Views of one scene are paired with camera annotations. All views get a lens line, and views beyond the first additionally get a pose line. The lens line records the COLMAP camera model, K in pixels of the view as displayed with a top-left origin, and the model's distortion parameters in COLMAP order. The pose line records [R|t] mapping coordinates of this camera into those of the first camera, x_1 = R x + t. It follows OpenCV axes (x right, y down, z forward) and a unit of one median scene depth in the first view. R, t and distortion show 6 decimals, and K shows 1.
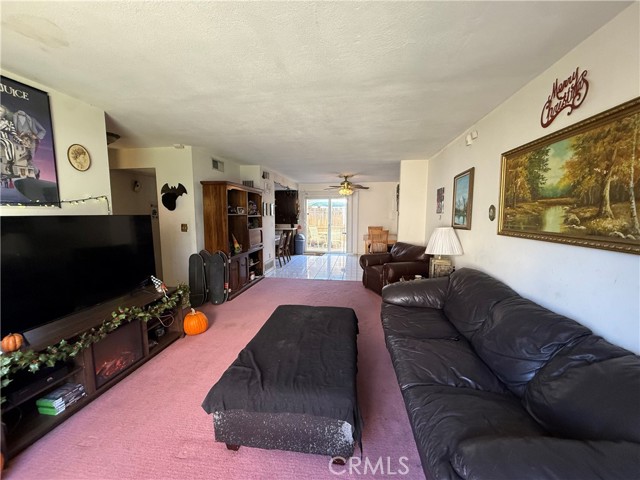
lens RADIAL K [[255.0, 0, 320.5], [0, 255.0, 240.1], [0, 0, 1]] dist [0.000607, 0.000247]
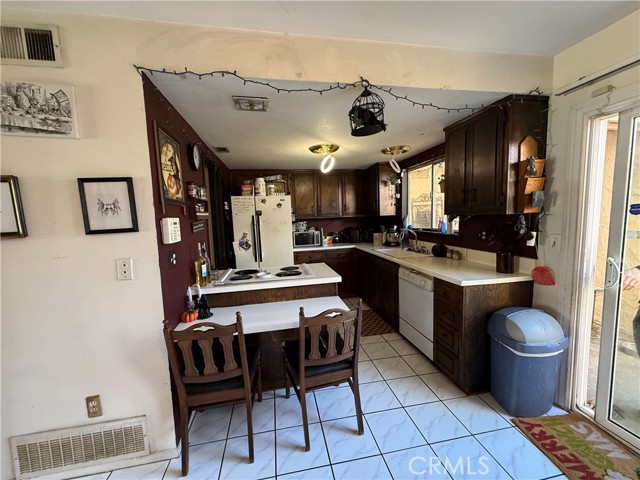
lens RADIAL K [[255.0, 0, 318.2], [0, 255.0, 239.6], [0, 0, 1]] dist [0.000607, 0.000247]
pose [[0.313259, 0.088510, -0.945534, 0.050635], [-0.071041, 0.995042, 0.069608, -0.080962], [0.947007, 0.045366, 0.317994, 0.765338]]
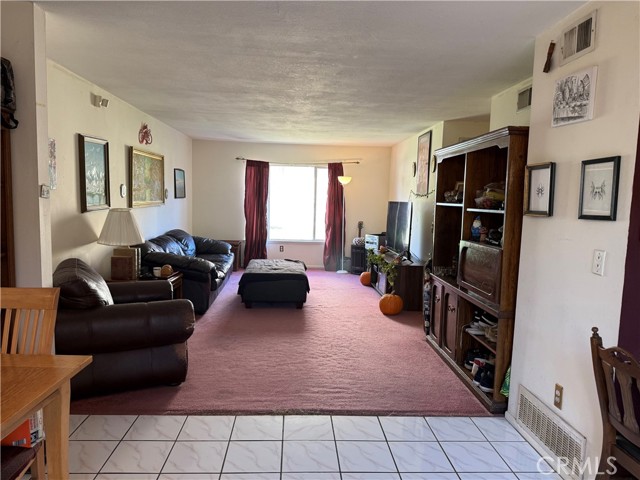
lens RADIAL K [[454.8, 0, 319.7], [0, 454.8, 239.5], [0, 0, 1]] dist [0.018864, -0.028003]
pose [[-0.981315, -0.002533, -0.192390, 0.061497], [-0.041774, 0.978867, 0.200188, -0.101171], [0.187817, 0.204484, -0.960683, 0.933356]]
